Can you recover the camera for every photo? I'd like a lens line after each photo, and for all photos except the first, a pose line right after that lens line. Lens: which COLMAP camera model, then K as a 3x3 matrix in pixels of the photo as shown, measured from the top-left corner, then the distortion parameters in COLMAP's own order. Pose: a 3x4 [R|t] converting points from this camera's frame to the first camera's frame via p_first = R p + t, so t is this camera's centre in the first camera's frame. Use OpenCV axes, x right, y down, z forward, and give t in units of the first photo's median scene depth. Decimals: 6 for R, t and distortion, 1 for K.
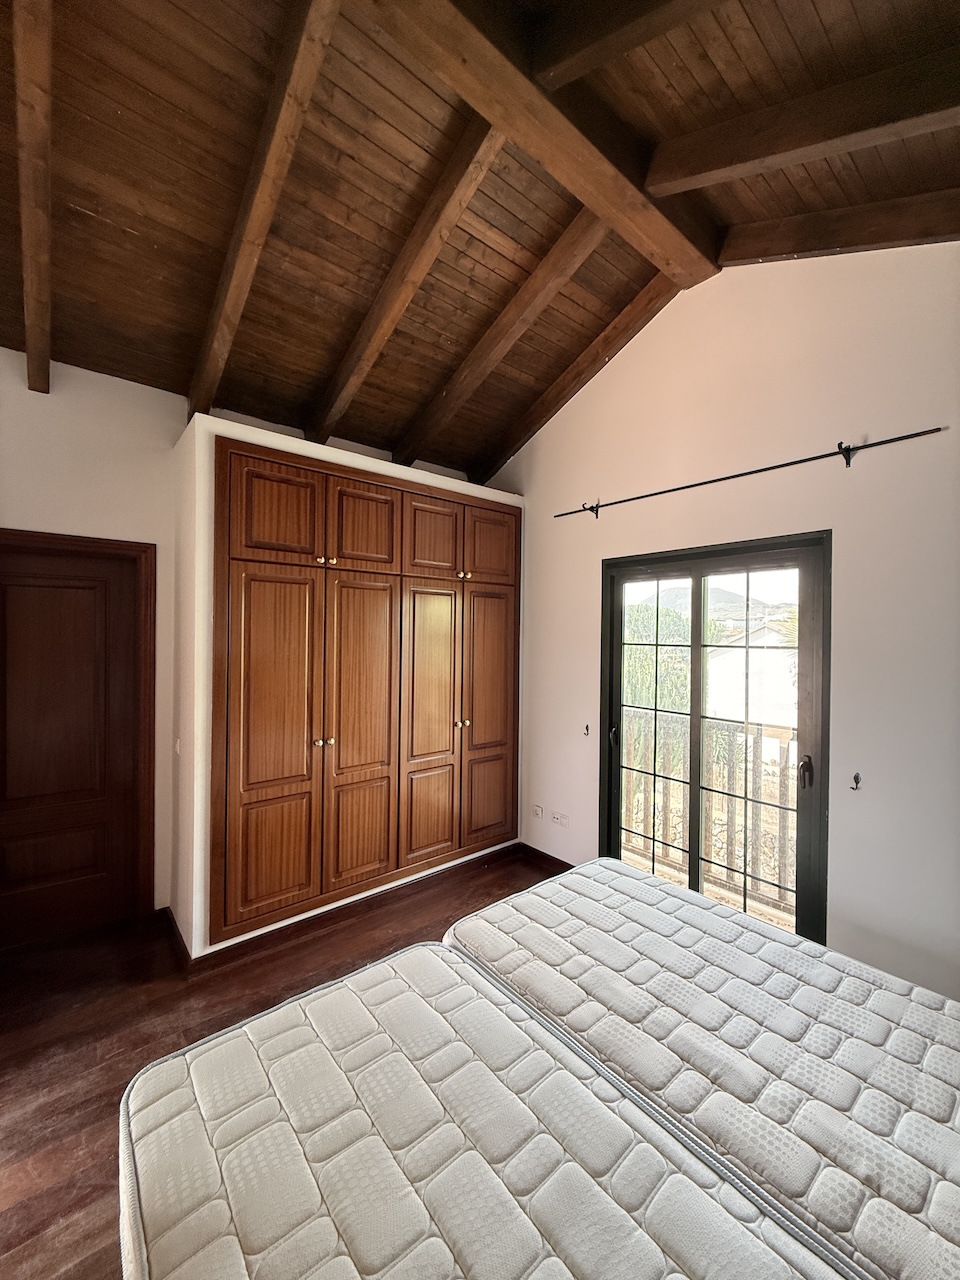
lens RADIAL K [[507.9, 0, 481.1], [0, 507.9, 636.4], [0, 0, 1]] dist [0.001005, -0.000014]
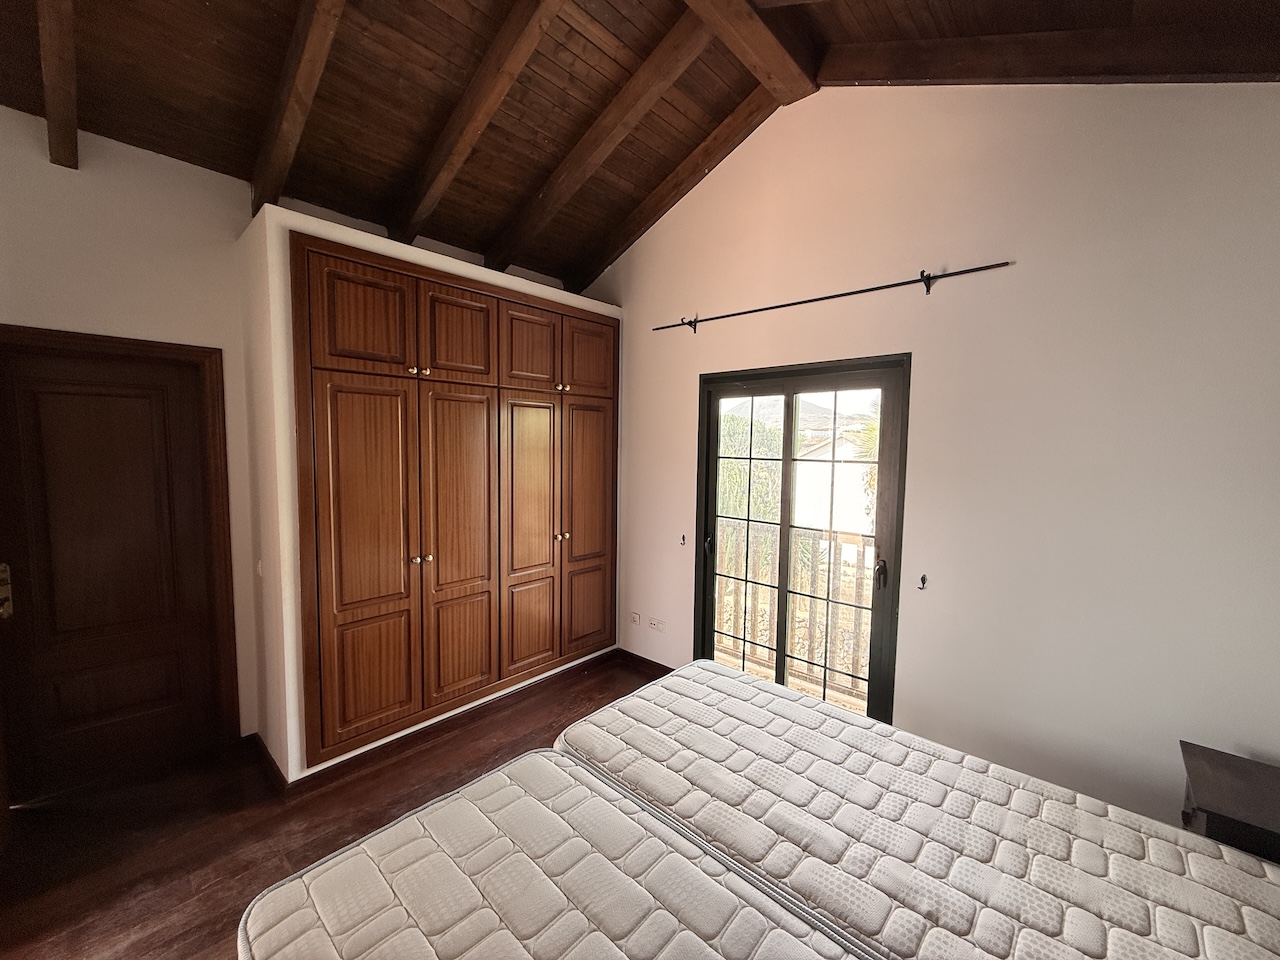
lens RADIAL K [[507.9, 0, 635.3], [0, 507.9, 480.1], [0, 0, 1]] dist [0.001005, -0.000014]
pose [[0.991766, -0.007337, 0.127850, -0.028422], [-0.001586, 0.997577, 0.069553, -0.013538], [-0.128051, -0.069183, 0.989352, -0.009769]]
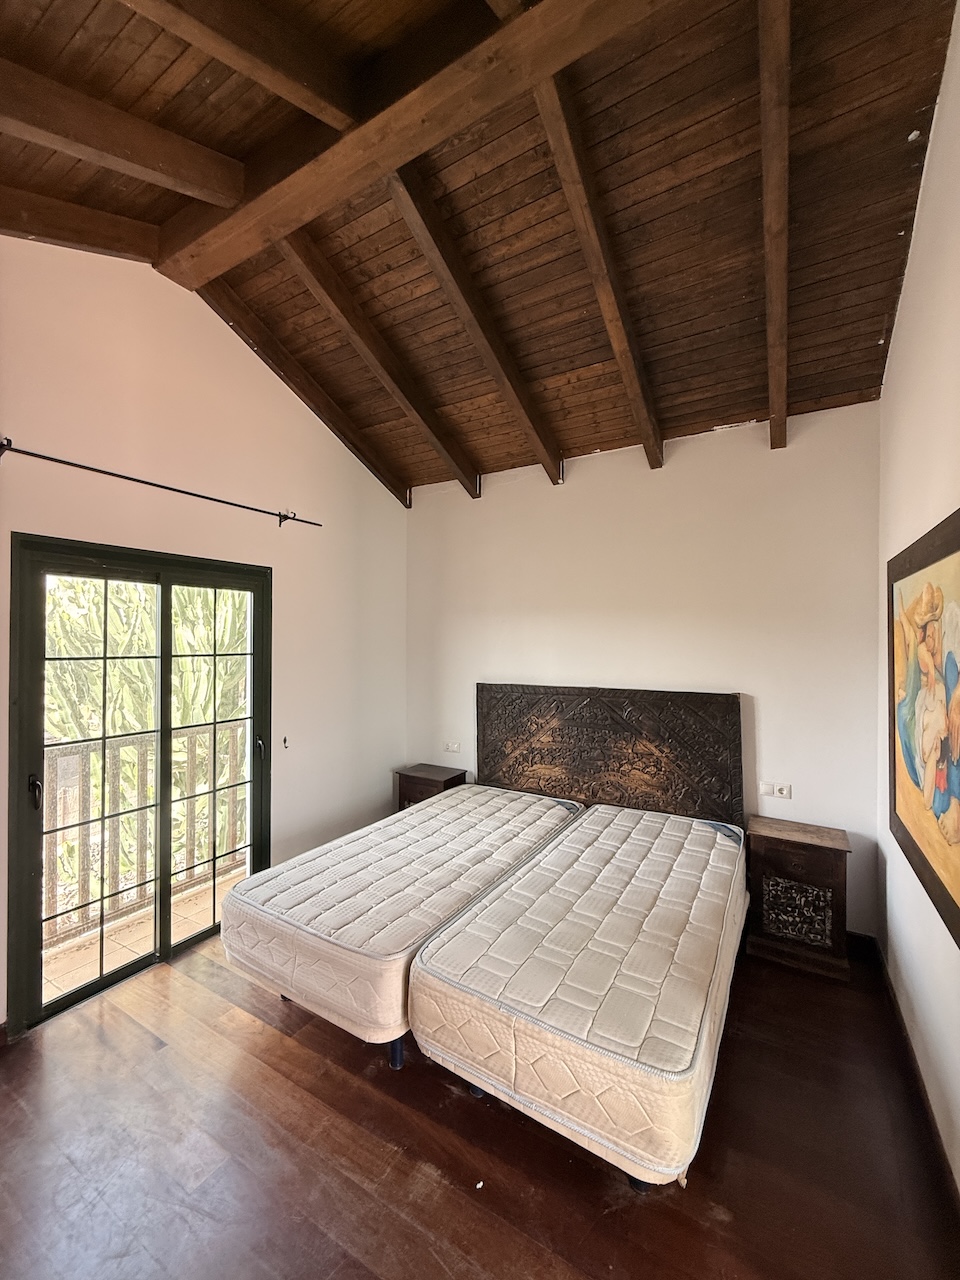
lens RADIAL K [[507.9, 0, 468.0], [0, 507.9, 640.4], [0, 0, 1]] dist [0.001005, -0.000014]
pose [[-0.315287, -0.012403, 0.948915, -0.743867], [-0.005714, 0.999921, 0.011171, -0.029388], [-0.948979, -0.001899, -0.315333, 0.852105]]
